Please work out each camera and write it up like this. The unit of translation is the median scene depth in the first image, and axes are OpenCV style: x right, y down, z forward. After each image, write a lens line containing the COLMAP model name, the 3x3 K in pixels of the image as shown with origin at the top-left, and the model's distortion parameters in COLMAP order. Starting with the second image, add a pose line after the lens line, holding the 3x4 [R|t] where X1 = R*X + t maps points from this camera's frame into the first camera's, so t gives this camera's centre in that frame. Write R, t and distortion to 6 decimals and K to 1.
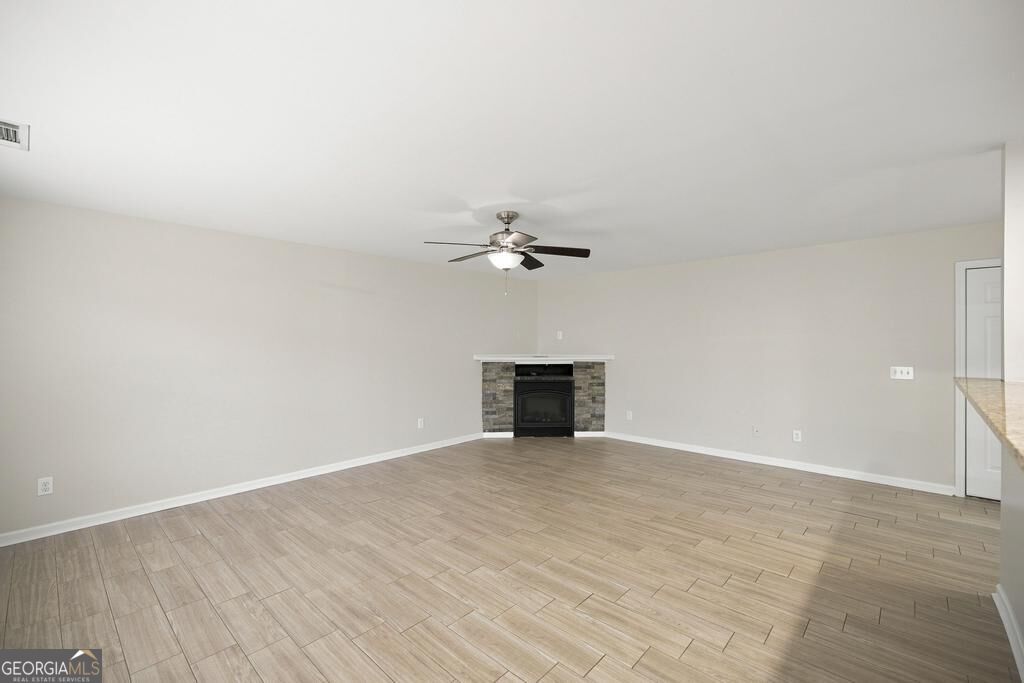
lens RADIAL K [[438.9, 0, 516.0], [0, 438.9, 339.5], [0, 0, 1]] dist [0.010154, -0.000997]
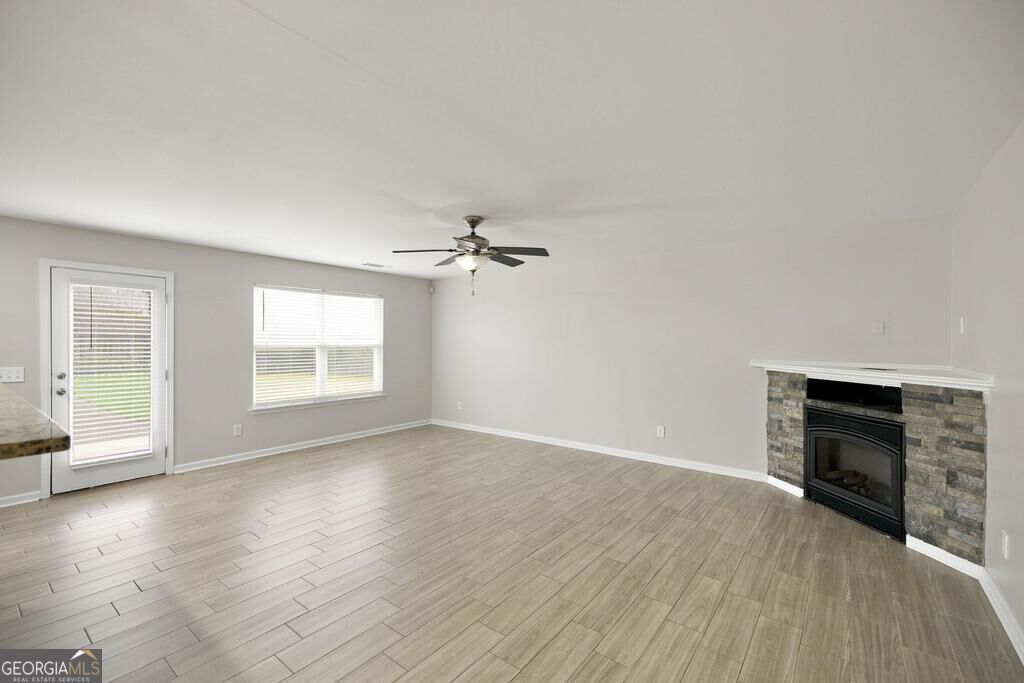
lens RADIAL K [[438.9, 0, 512.7], [0, 438.9, 342.8], [0, 0, 1]] dist [0.010154, -0.000997]
pose [[0.080520, 0.003664, -0.996746, 0.569624], [-0.000967, 0.999993, 0.003598, 0.006146], [0.996753, 0.000674, 0.080523, 0.551462]]
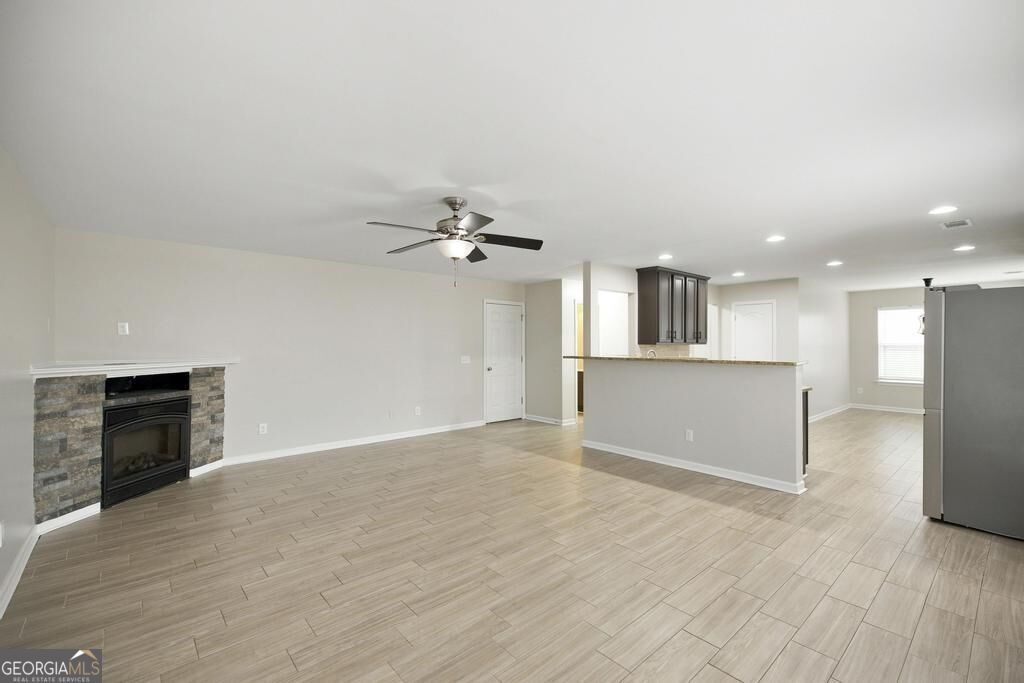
lens RADIAL K [[438.9, 0, 521.5], [0, 438.9, 340.5], [0, 0, 1]] dist [0.010154, -0.000997]
pose [[0.094180, 0.010685, 0.995498, -0.511997], [-0.002138, 0.999942, -0.010530, 0.013026], [-0.995553, -0.001136, 0.094197, 0.422297]]
